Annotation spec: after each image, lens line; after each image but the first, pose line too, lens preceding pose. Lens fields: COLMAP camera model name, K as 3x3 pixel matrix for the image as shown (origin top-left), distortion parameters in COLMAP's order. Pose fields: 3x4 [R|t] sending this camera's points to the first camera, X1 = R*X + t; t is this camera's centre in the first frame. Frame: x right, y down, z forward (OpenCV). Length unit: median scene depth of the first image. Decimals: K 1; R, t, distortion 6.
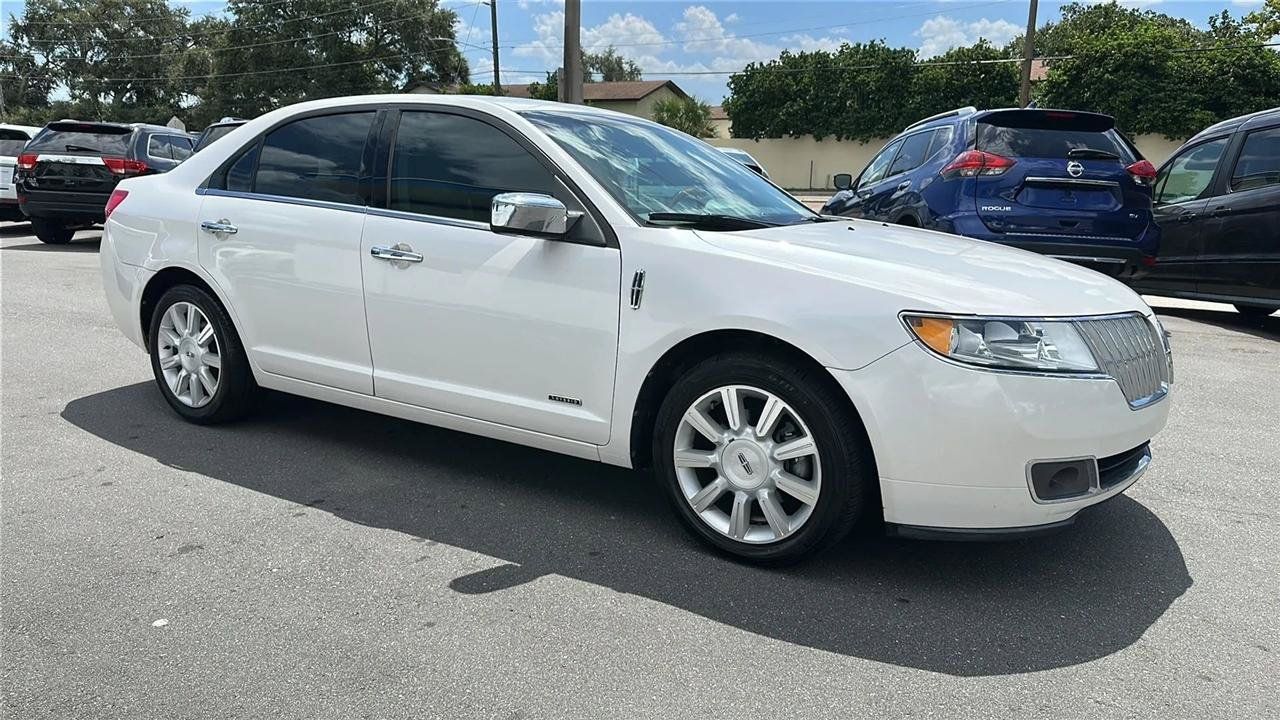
lens RADIAL K [[893.8, 0, 640.0], [0, 893.8, 360.0], [0, 0, 1]] dist [0.079986, -0.105712]
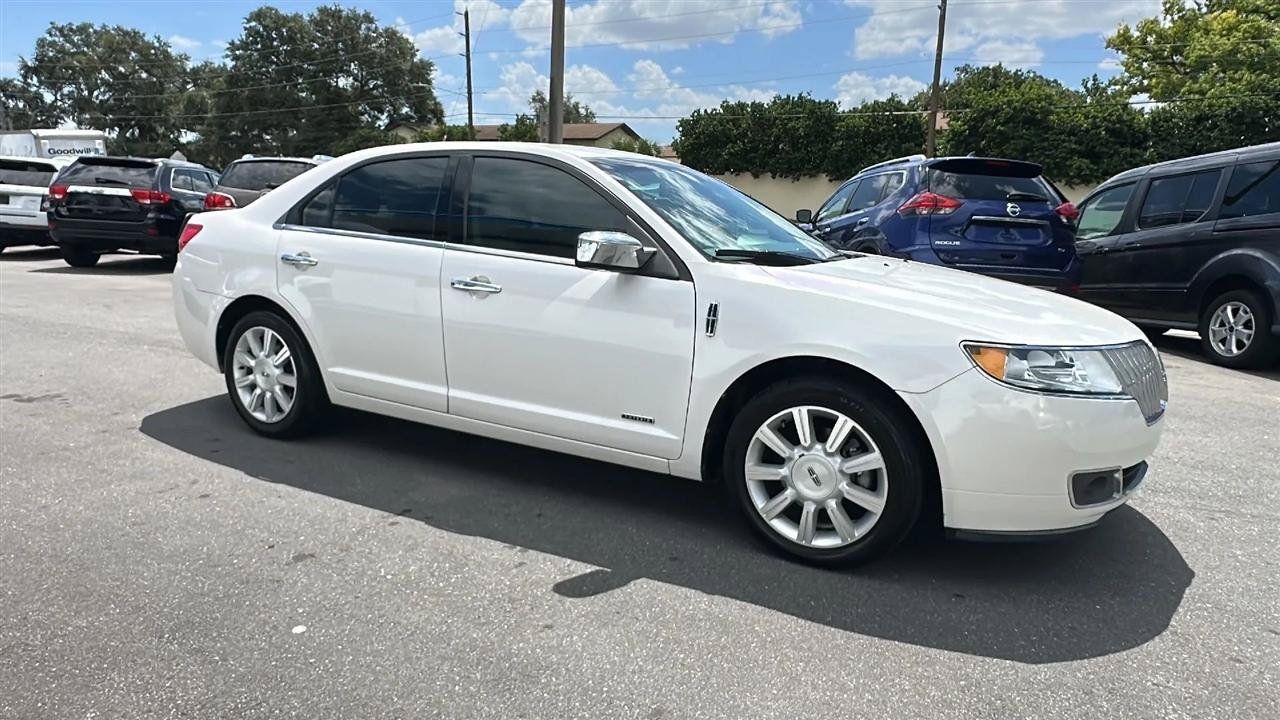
lens RADIAL K [[795.6, 0, 640.0], [0, 795.6, 360.0], [0, 0, 1]] dist [-0.003096, 0.002232]
pose [[0.998368, -0.001921, 0.057077, -0.103331], [0.002586, 0.999930, -0.011580, -0.011939], [-0.057051, 0.011709, 0.998303, 0.014413]]
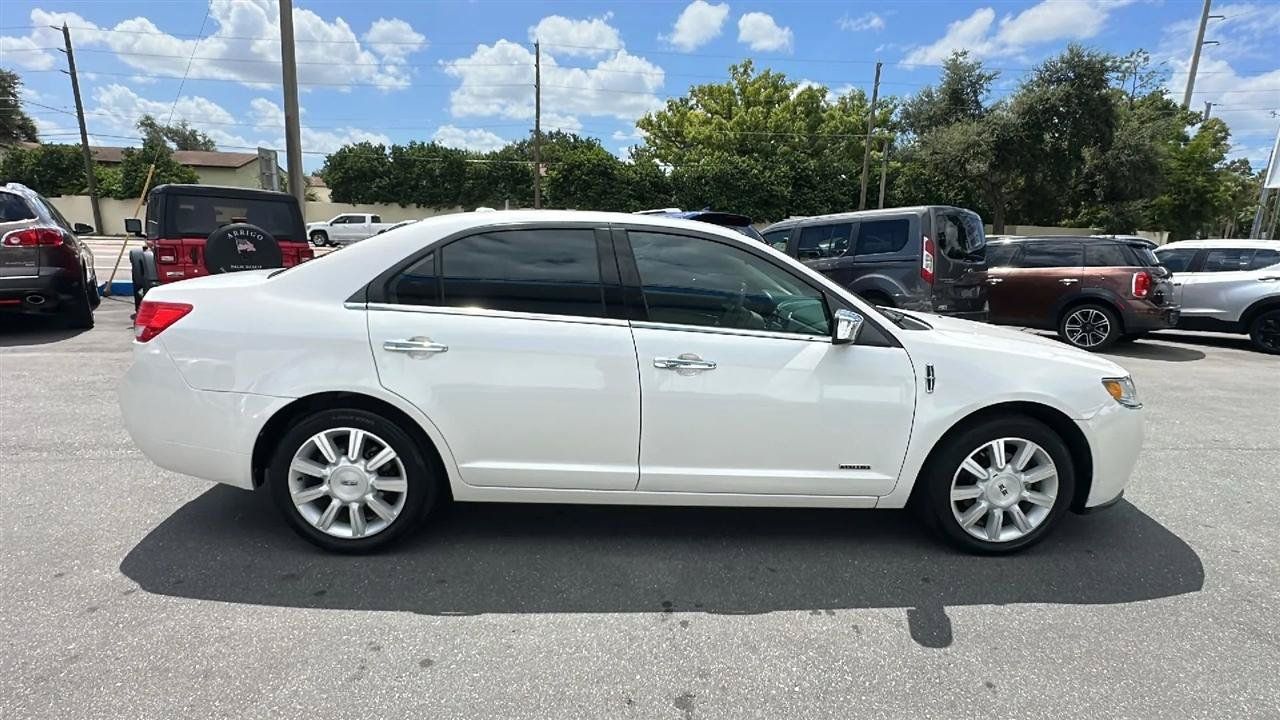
lens RADIAL K [[597.6, 0, 640.0], [0, 597.6, 360.0], [0, 0, 1]] dist [-0.002842, 0.000069]
pose [[0.825016, -0.105574, 0.555160, -0.597717], [0.099414, 0.994188, 0.041325, -0.130008], [-0.556296, 0.021097, 0.830717, 0.344180]]
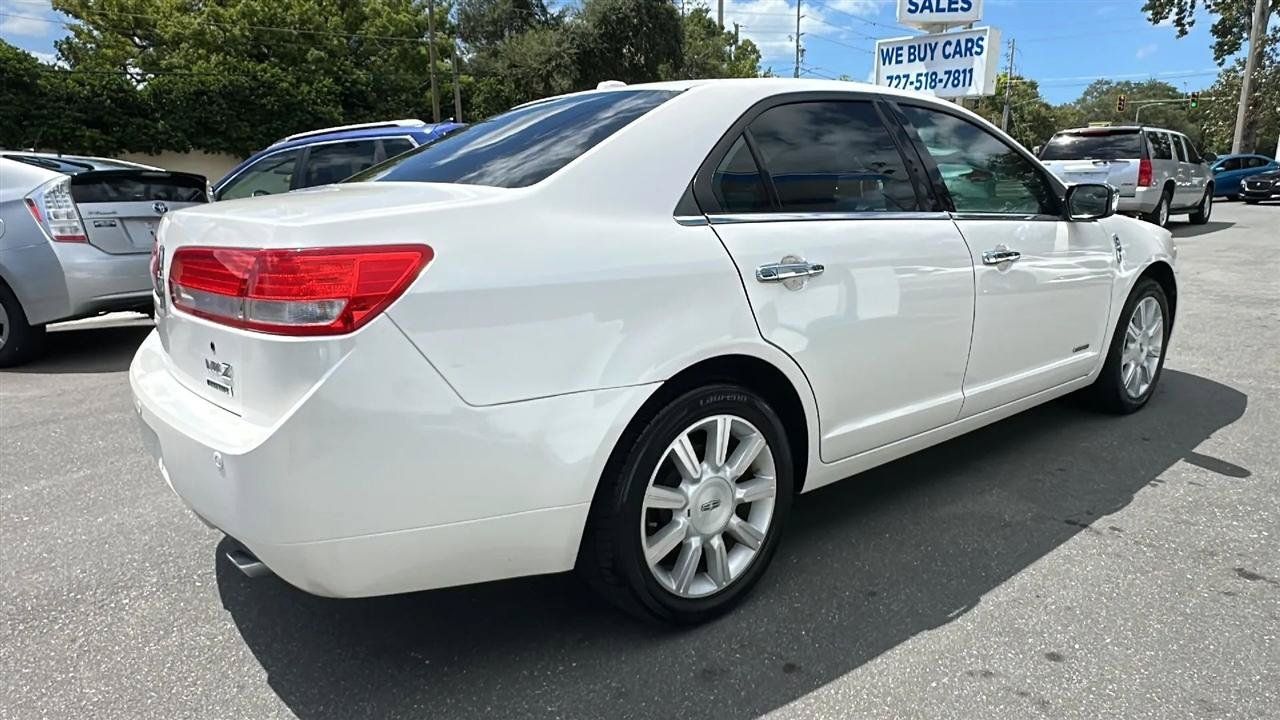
lens RADIAL K [[795.6, 0, 640.0], [0, 795.6, 360.0], [0, 0, 1]] dist [-0.003096, 0.002232]
pose [[0.331798, -0.231645, 0.914467, -0.982421], [0.221811, 0.961362, 0.163044, -0.192815], [-0.916902, 0.148741, 0.370359, 0.869676]]
